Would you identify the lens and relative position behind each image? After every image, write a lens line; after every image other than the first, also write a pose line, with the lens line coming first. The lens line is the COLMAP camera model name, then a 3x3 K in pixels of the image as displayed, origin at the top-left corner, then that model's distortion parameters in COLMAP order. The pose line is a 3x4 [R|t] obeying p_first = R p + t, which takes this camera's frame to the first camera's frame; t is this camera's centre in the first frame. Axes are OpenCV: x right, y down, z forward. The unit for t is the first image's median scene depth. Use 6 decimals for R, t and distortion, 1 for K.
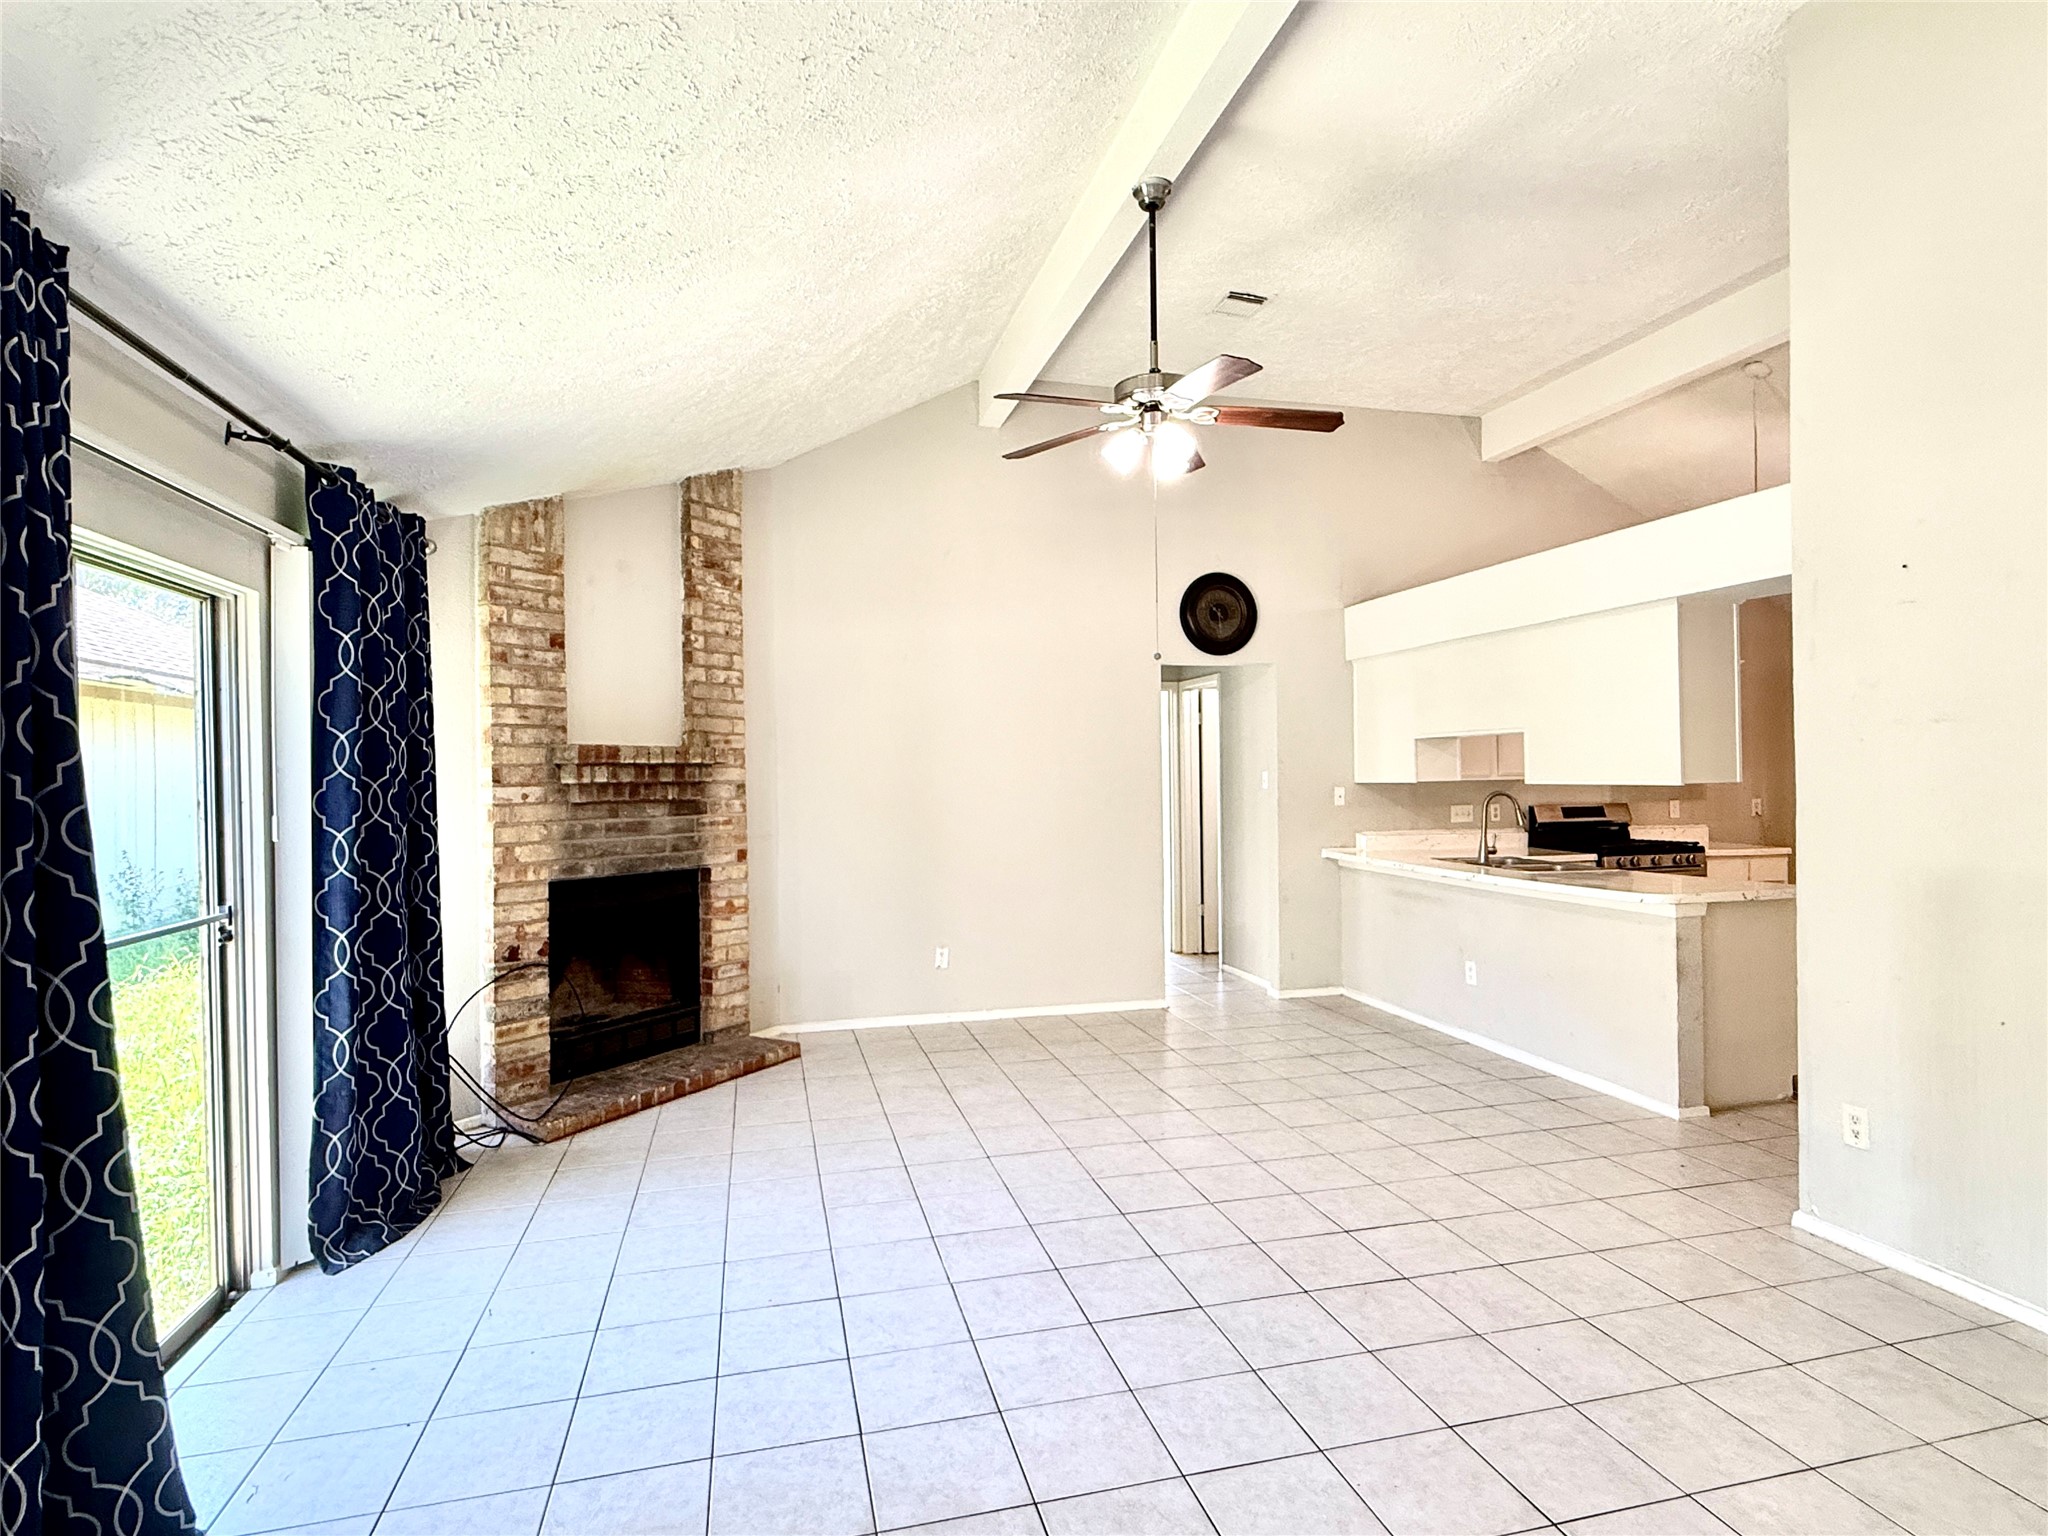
lens RADIAL K [[1061.1, 0, 1023.0], [0, 1061.1, 771.7], [0, 0, 1]] dist [-0.001462, 0.000424]
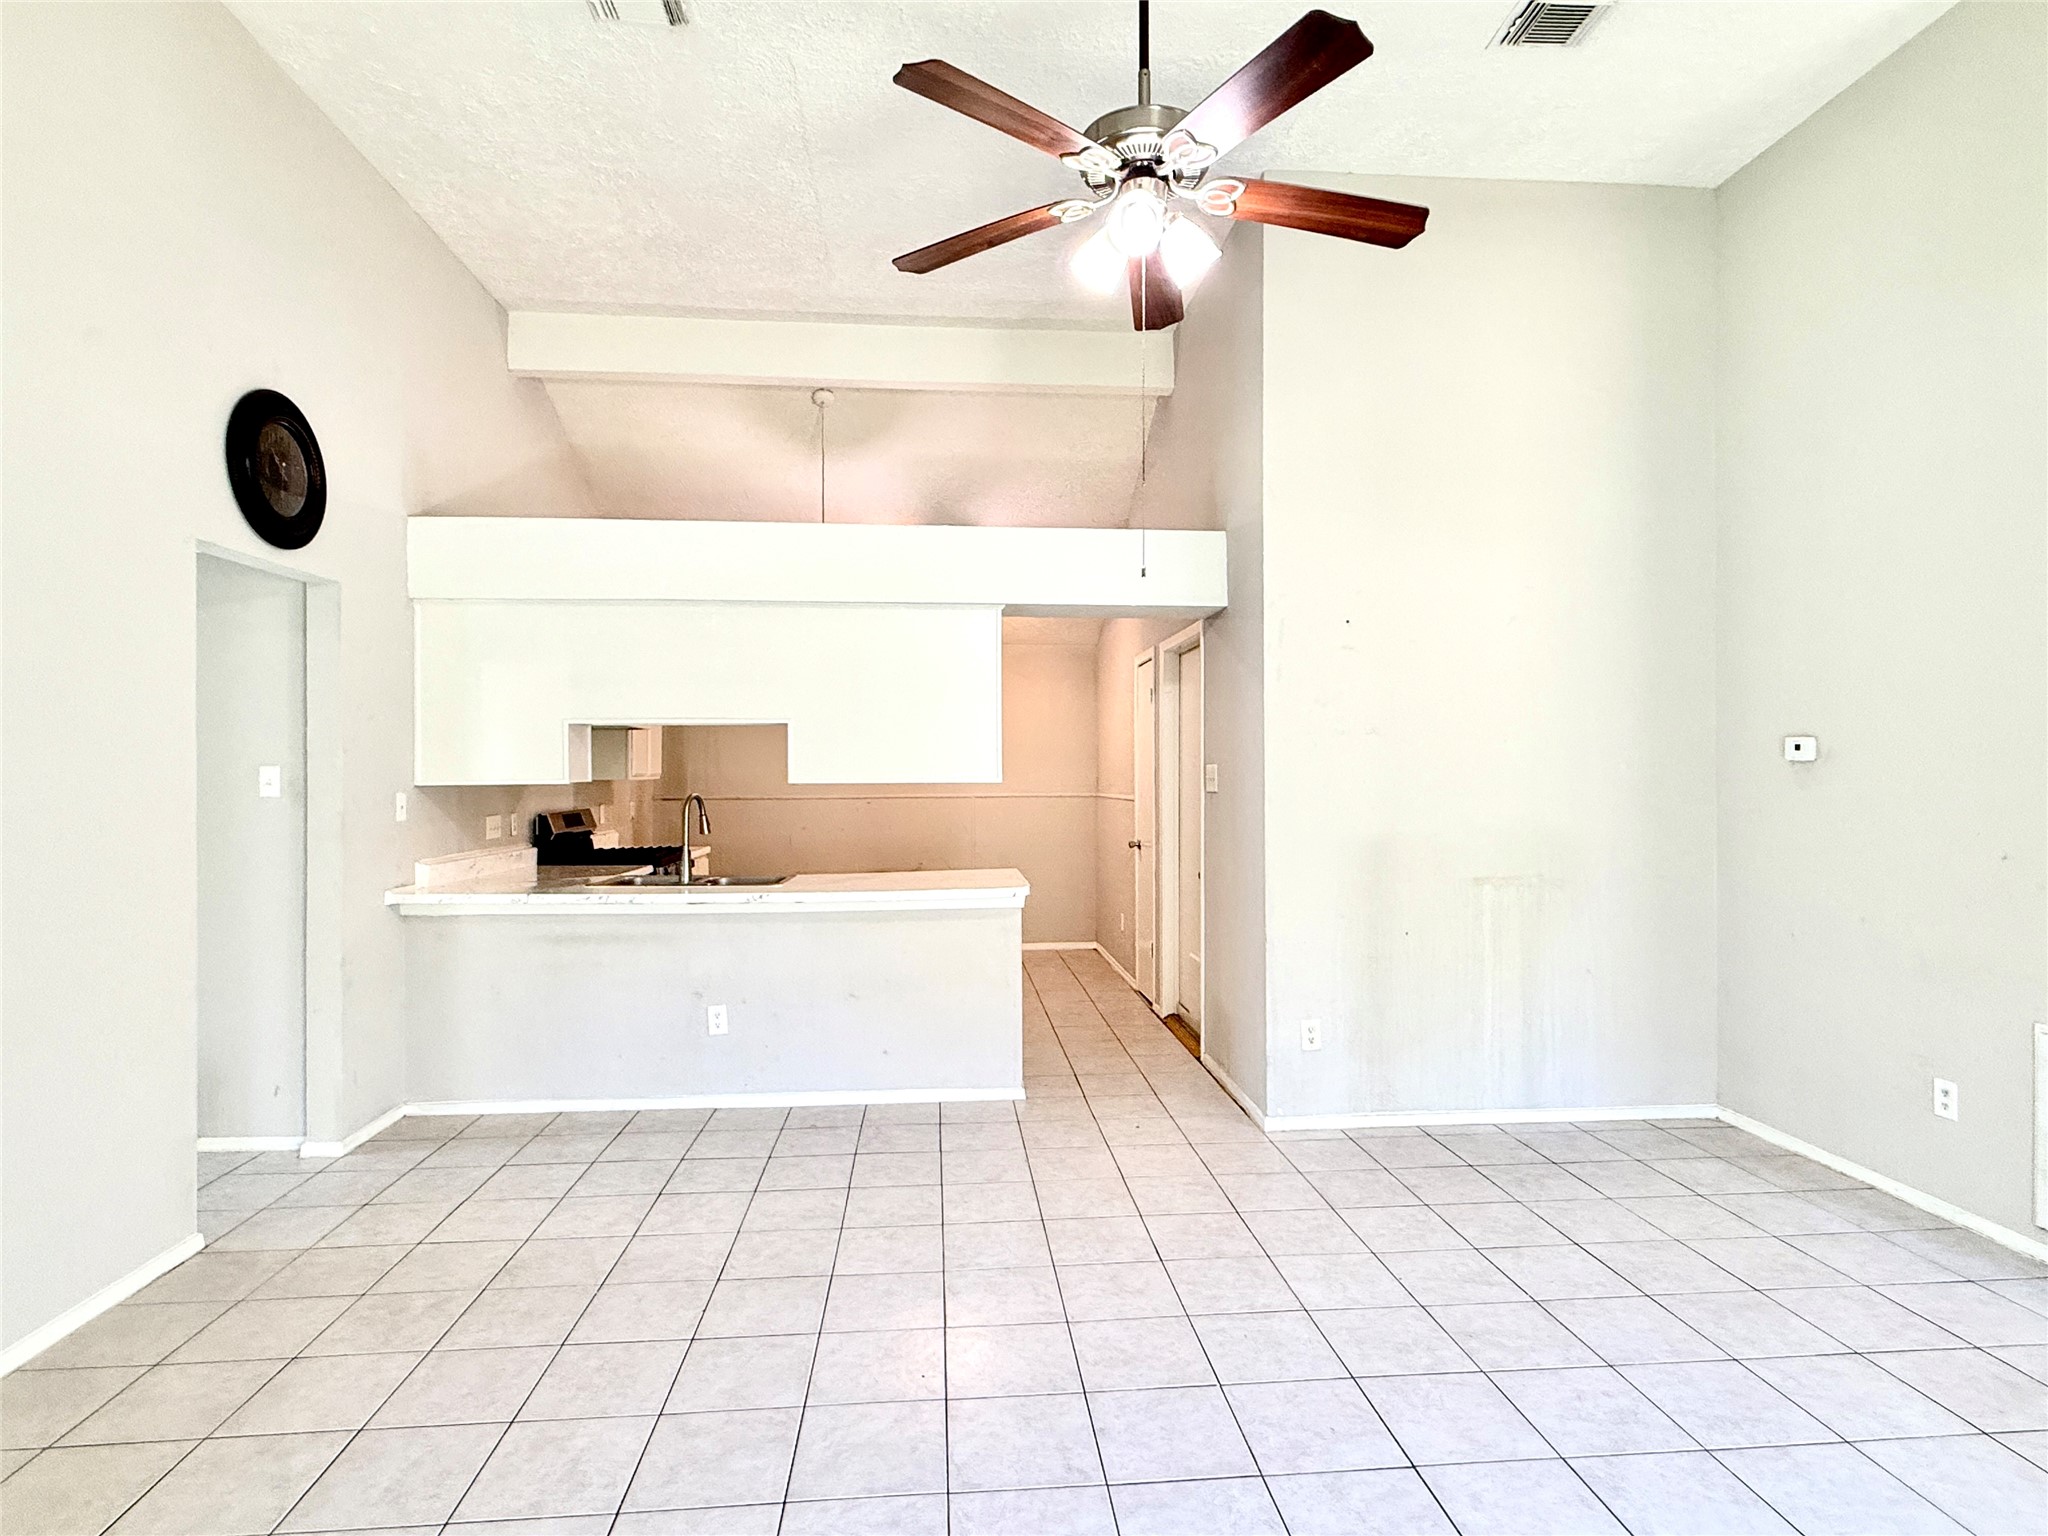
lens RADIAL K [[1061.1, 0, 1019.7], [0, 1061.1, 769.9], [0, 0, 1]] dist [-0.001462, 0.000424]
pose [[0.165070, 0.013826, 0.986185, -0.373498], [0.000105, 0.999901, -0.014036, 0.013757], [-0.986282, 0.002421, 0.165052, 0.723414]]
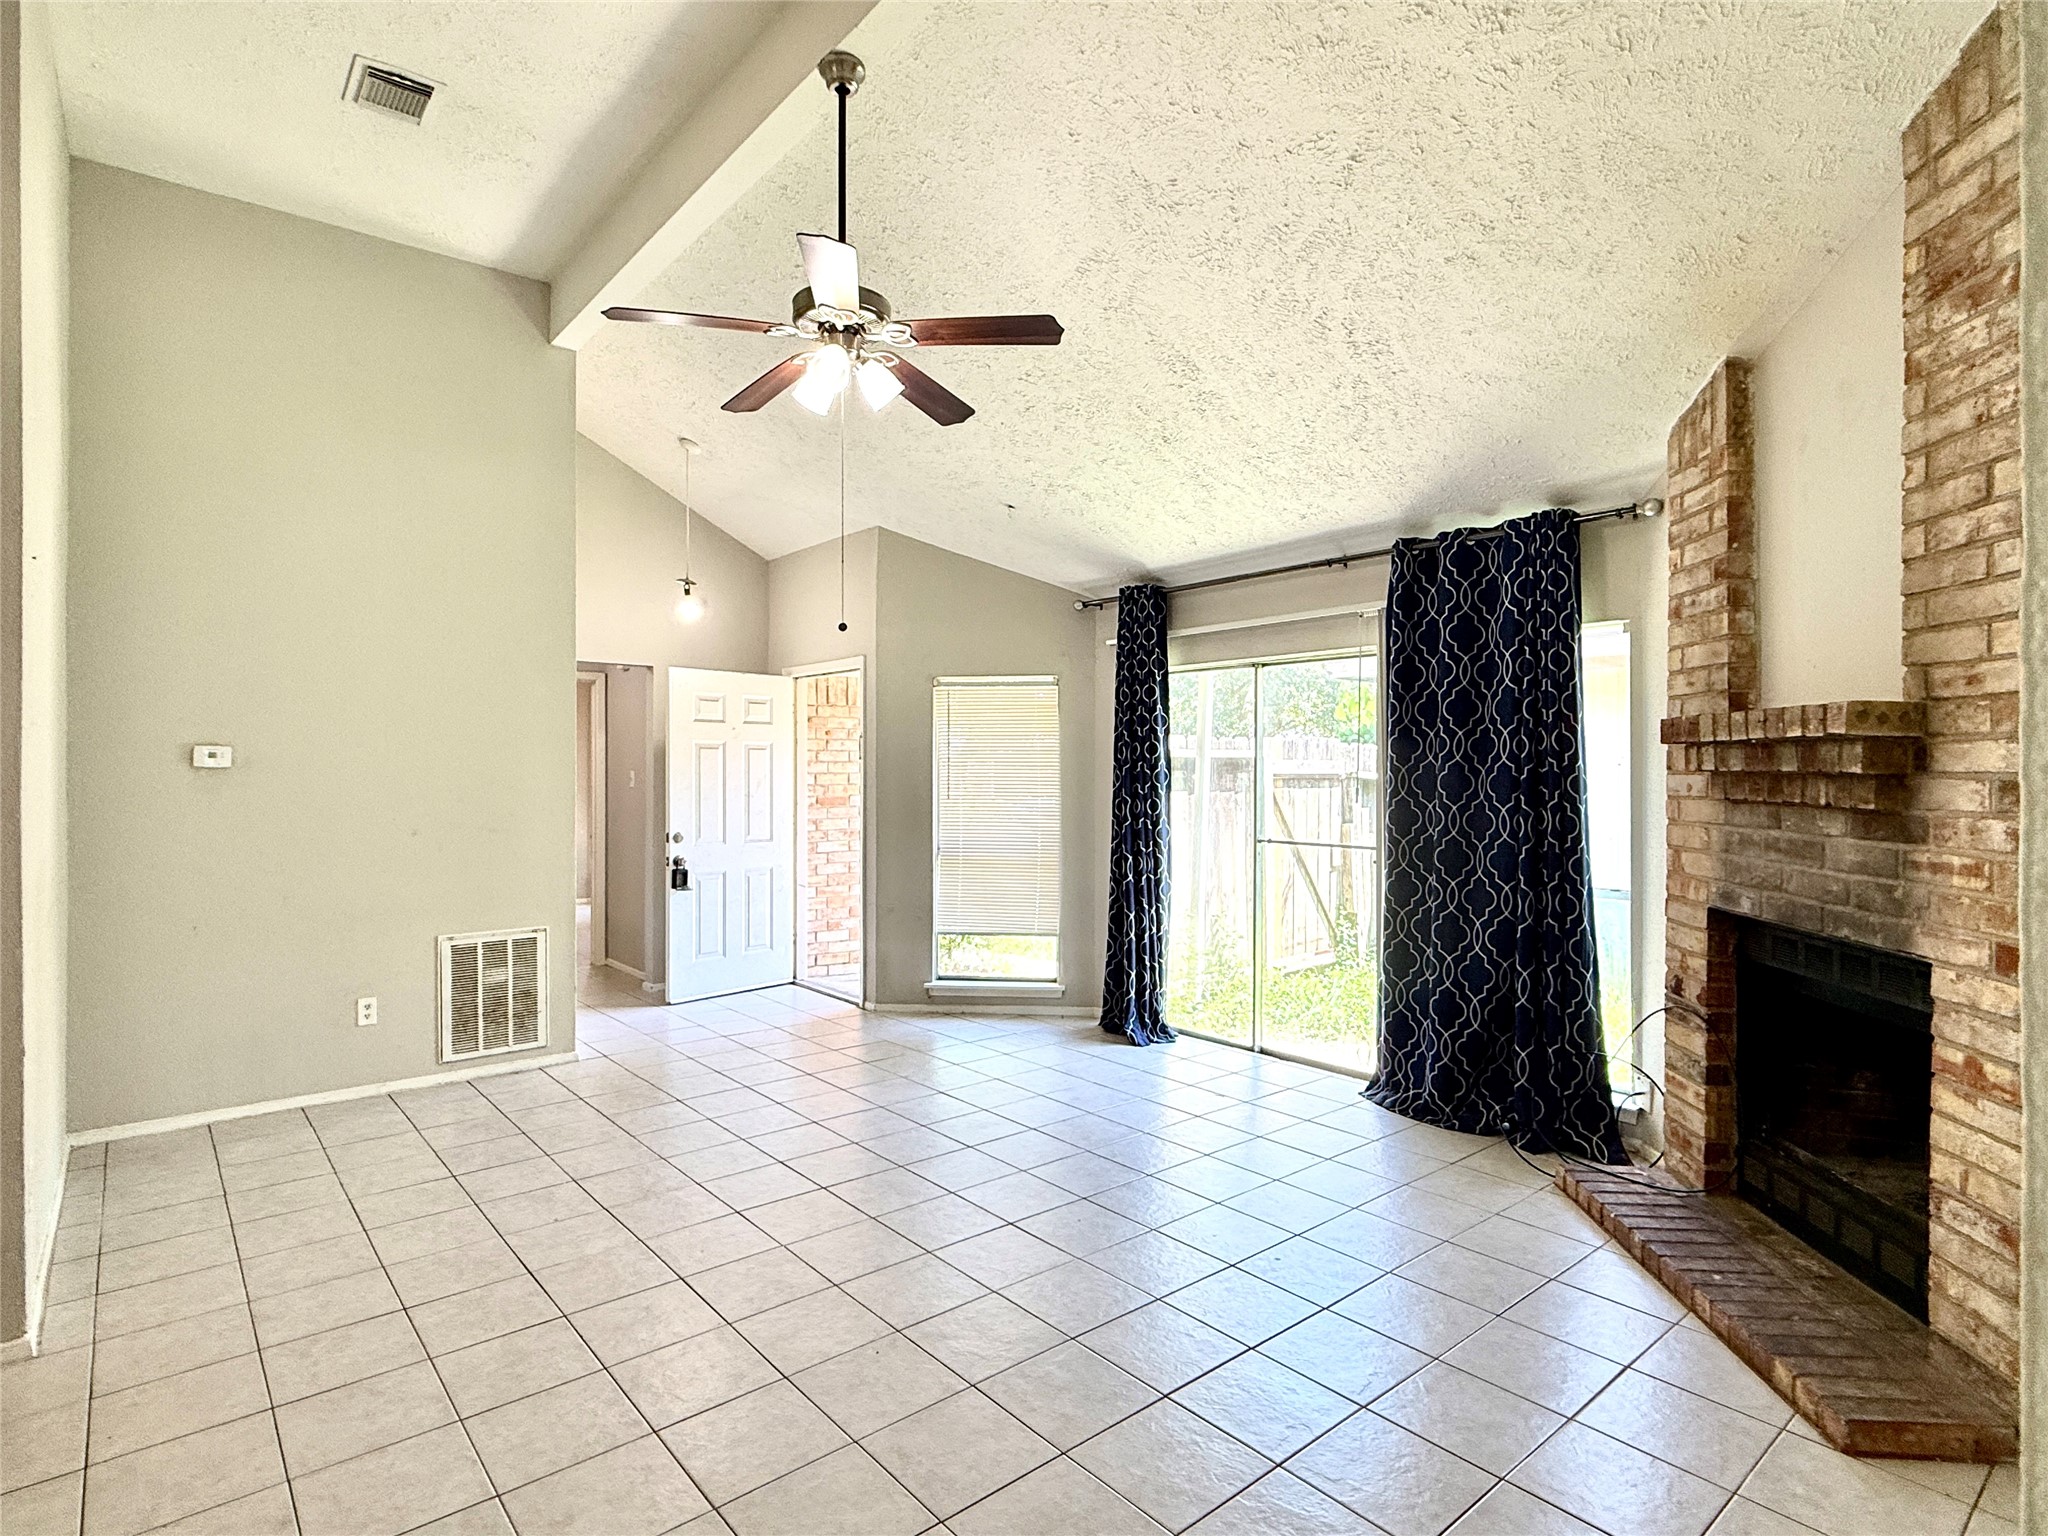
lens RADIAL K [[1061.1, 0, 1021.4], [0, 1061.1, 769.0], [0, 0, 1]] dist [-0.001462, 0.000424]
pose [[-0.900757, 0.011303, -0.434177, 0.271265], [0.010959, 0.999935, 0.003295, 0.001906], [0.434186, -0.001790, -0.900822, 1.351478]]
